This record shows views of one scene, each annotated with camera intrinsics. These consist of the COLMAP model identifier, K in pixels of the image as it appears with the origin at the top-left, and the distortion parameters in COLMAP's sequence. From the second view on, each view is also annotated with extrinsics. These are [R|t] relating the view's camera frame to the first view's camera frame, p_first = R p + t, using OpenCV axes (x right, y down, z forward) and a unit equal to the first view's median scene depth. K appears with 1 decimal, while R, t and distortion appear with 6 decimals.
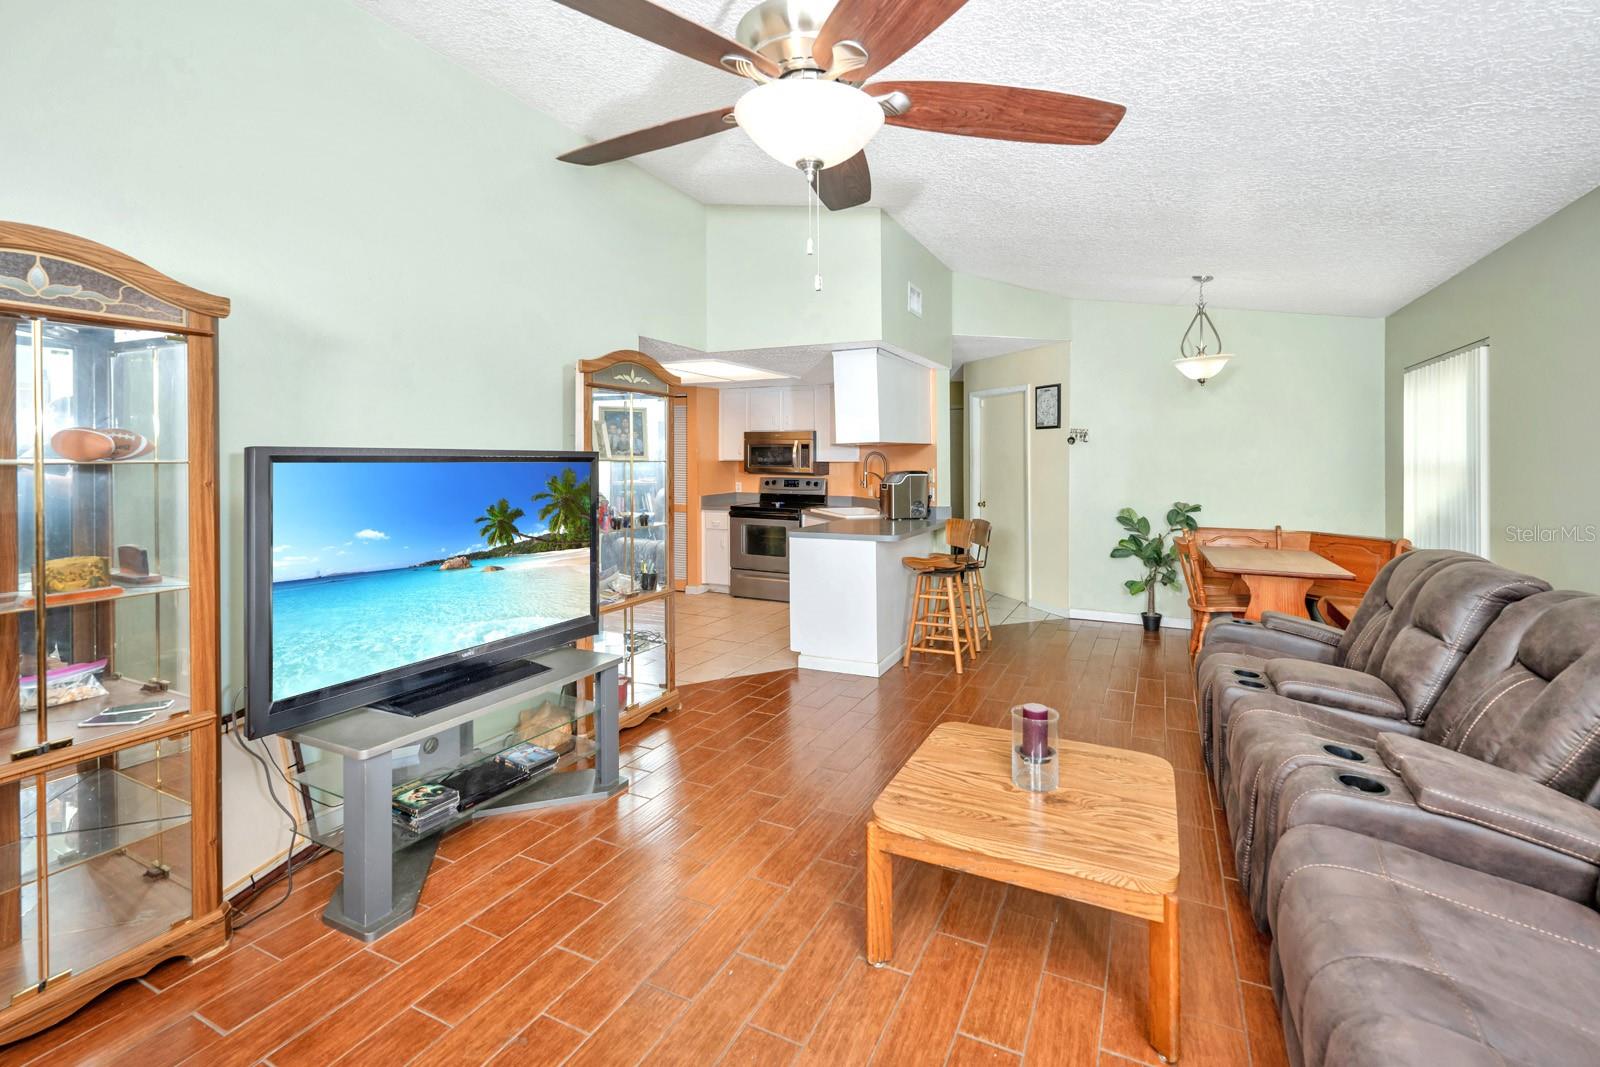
lens RADIAL K [[689.3, 0, 807.7], [0, 689.3, 458.6], [0, 0, 1]] dist [0.000217, -0.000049]
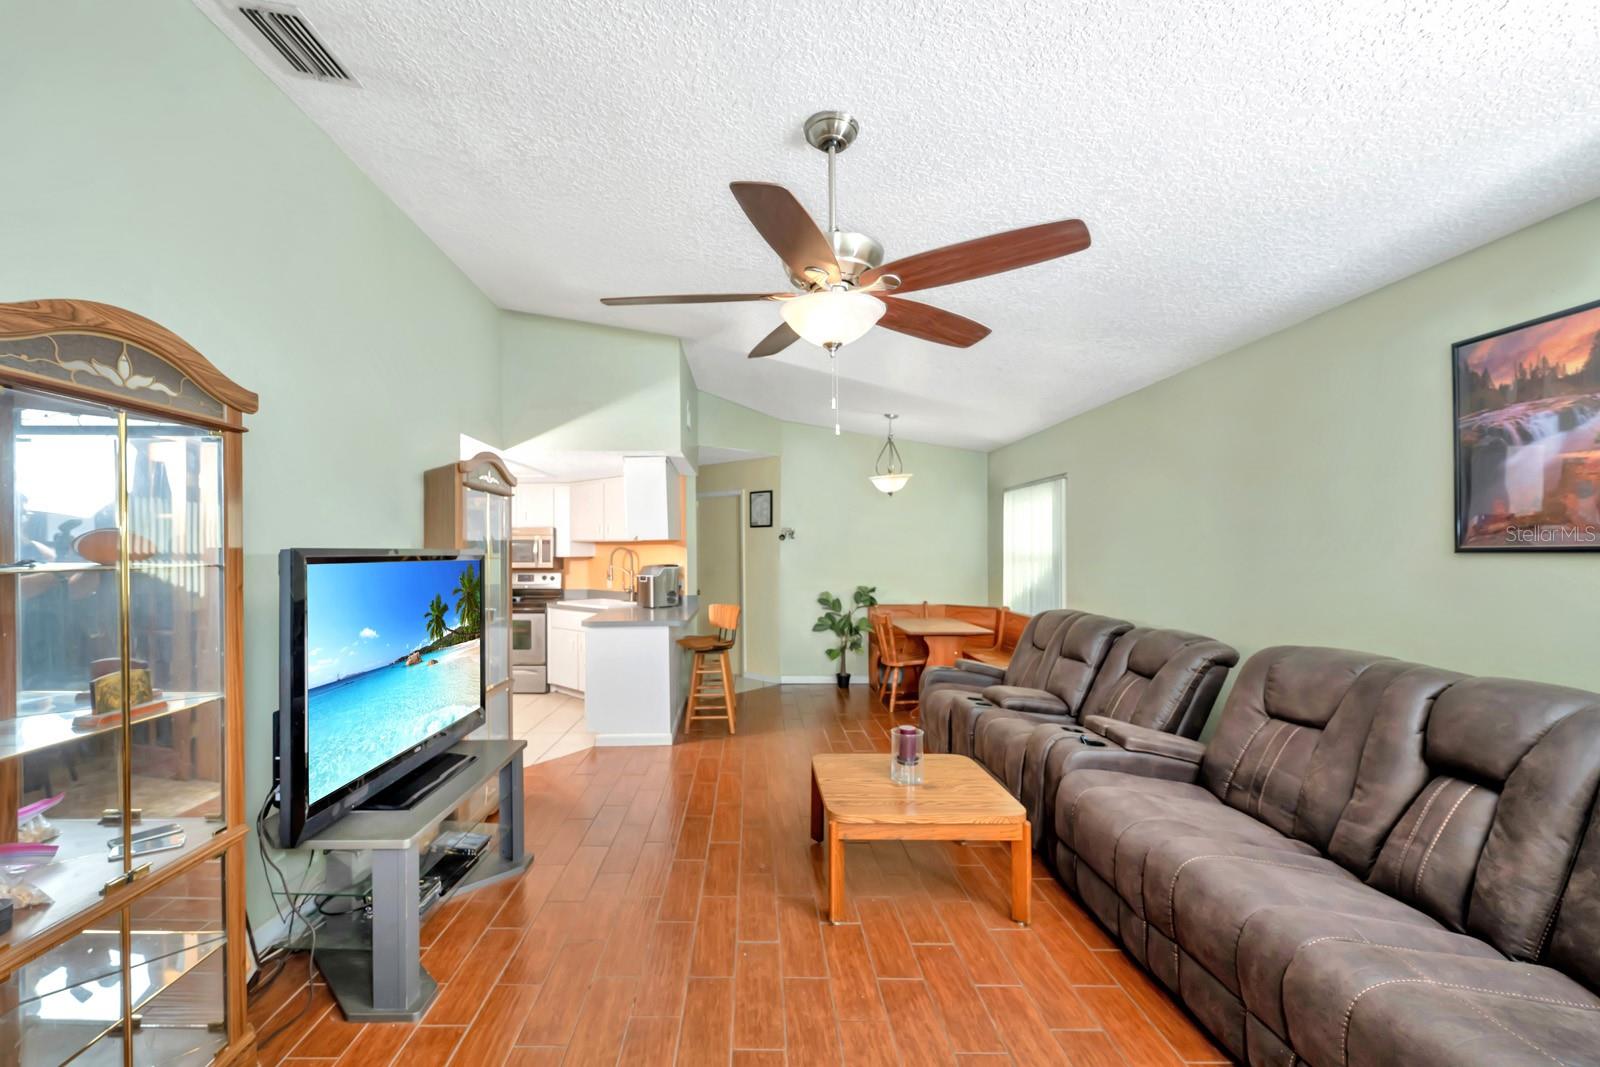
lens RADIAL K [[671.0, 0, 728.7], [0, 671.0, 552.1], [0, 0, 1]] dist [0.000678, 0.000254]
pose [[0.910973, -0.005707, 0.412427, -0.470170], [0.005549, 0.999983, 0.001581, -0.006537], [-0.412429, 0.000849, 0.910989, -0.095566]]
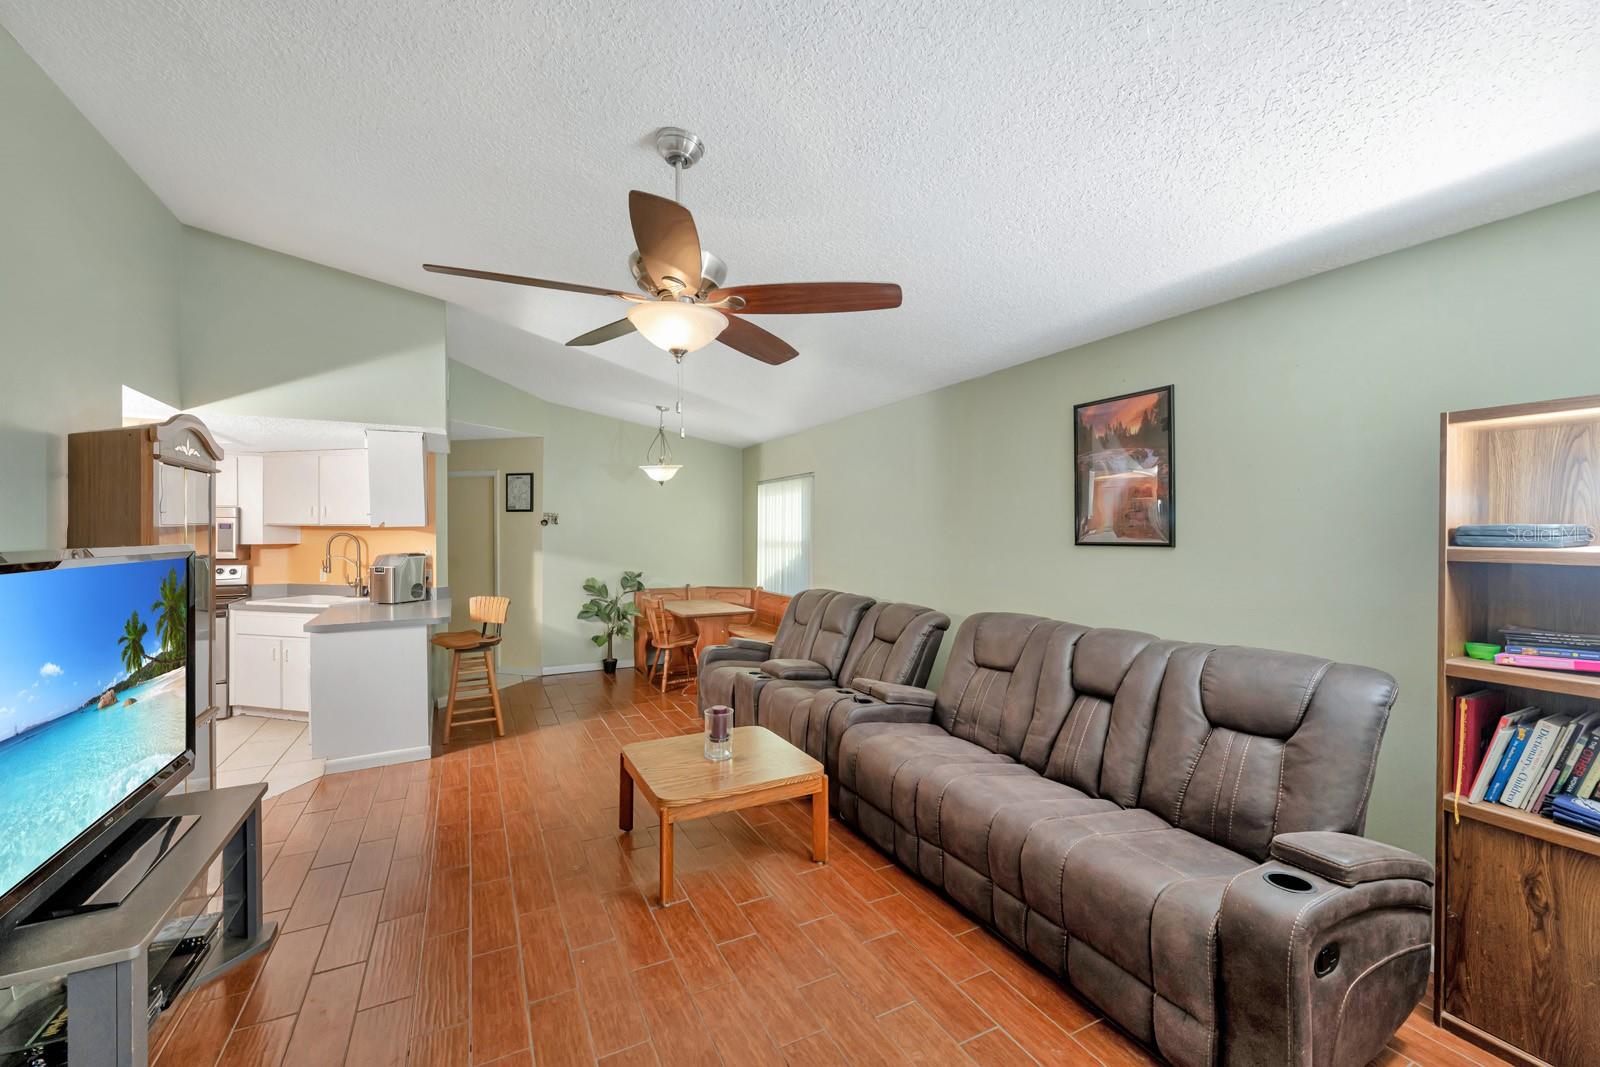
lens RADIAL K [[653.9, 0, 800.0], [0, 653.9, 533.5], [0, 0, 1]] dist [0.019554, -0.030906]
pose [[0.600534, -0.005020, 0.799583, -0.597647], [0.002399, 0.999987, 0.004476, -0.029948], [-0.799595, -0.000770, 0.600539, -0.024486]]
